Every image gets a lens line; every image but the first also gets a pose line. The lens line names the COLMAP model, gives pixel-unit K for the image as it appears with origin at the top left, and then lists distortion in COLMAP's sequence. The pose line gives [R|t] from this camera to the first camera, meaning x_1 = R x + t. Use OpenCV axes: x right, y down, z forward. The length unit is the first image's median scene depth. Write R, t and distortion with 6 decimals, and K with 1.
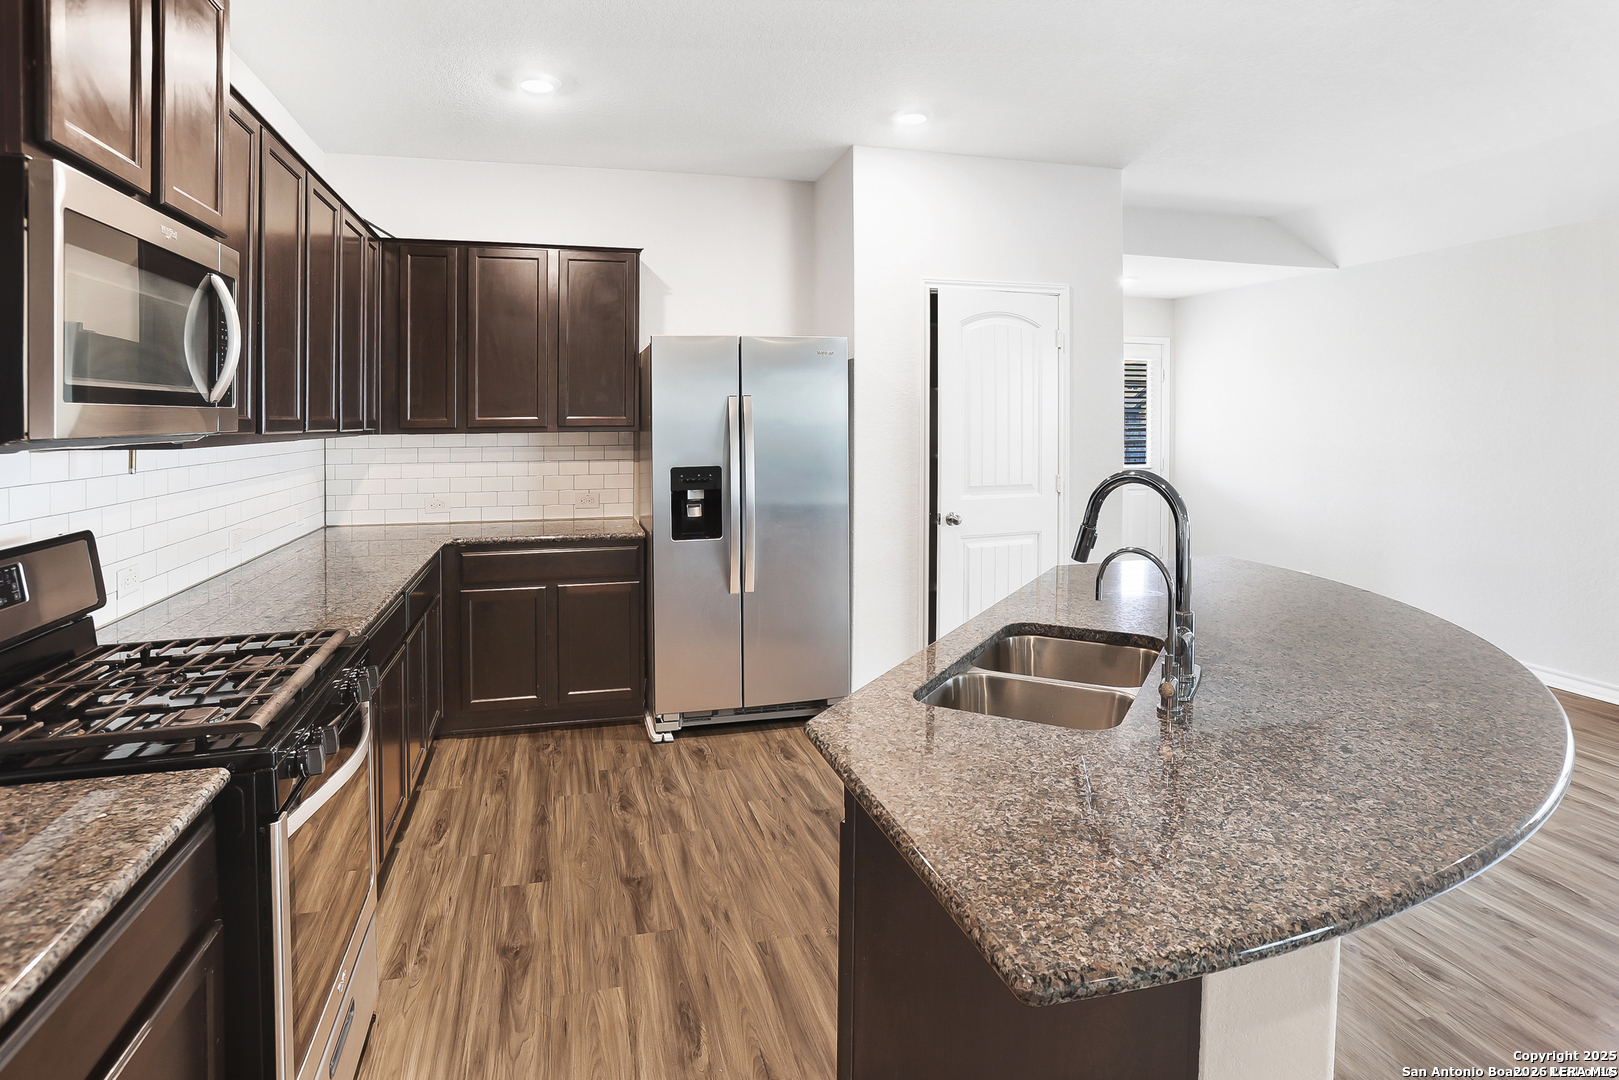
lens RADIAL K [[886.4, 0, 824.2], [0, 886.4, 462.6], [0, 0, 1]] dist [-0.062095, 0.021460]
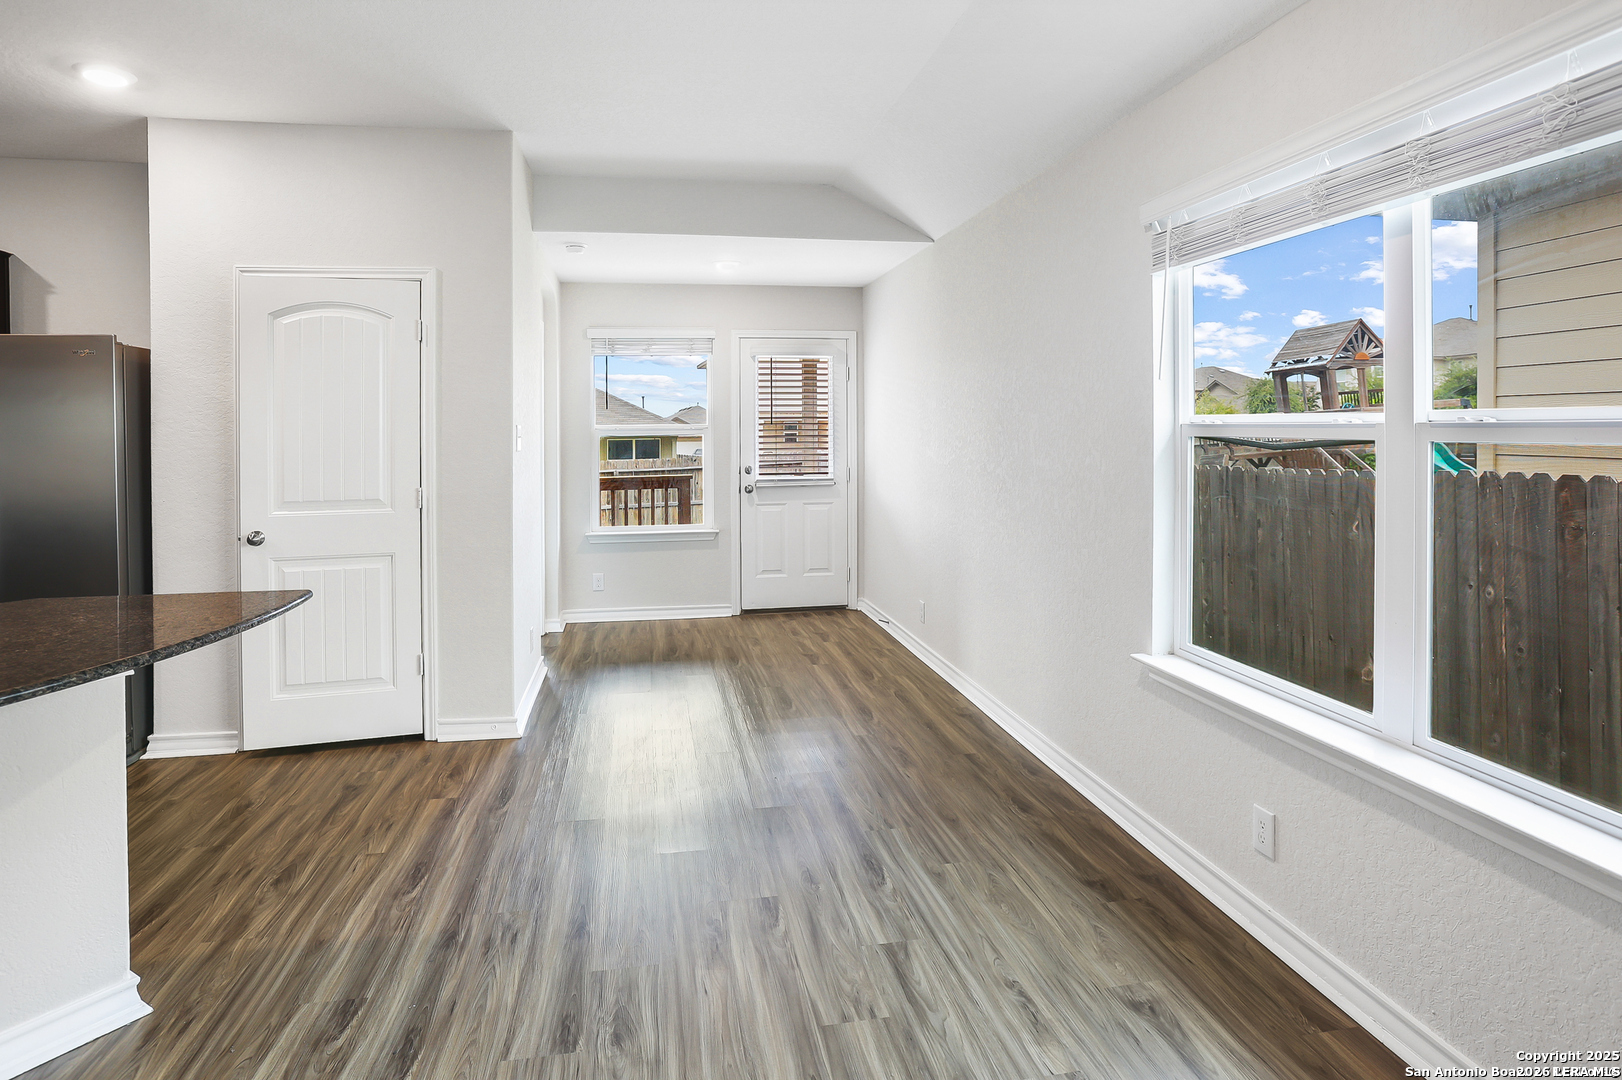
lens RADIAL K [[888.0, 0, 833.0], [0, 888.0, 491.2], [0, 0, 1]] dist [-0.062095, 0.021460]
pose [[0.996503, 0.004947, -0.083410, 1.068882], [-0.002796, 0.999661, 0.025886, -0.010452], [0.083509, -0.025563, 0.996179, 0.254903]]
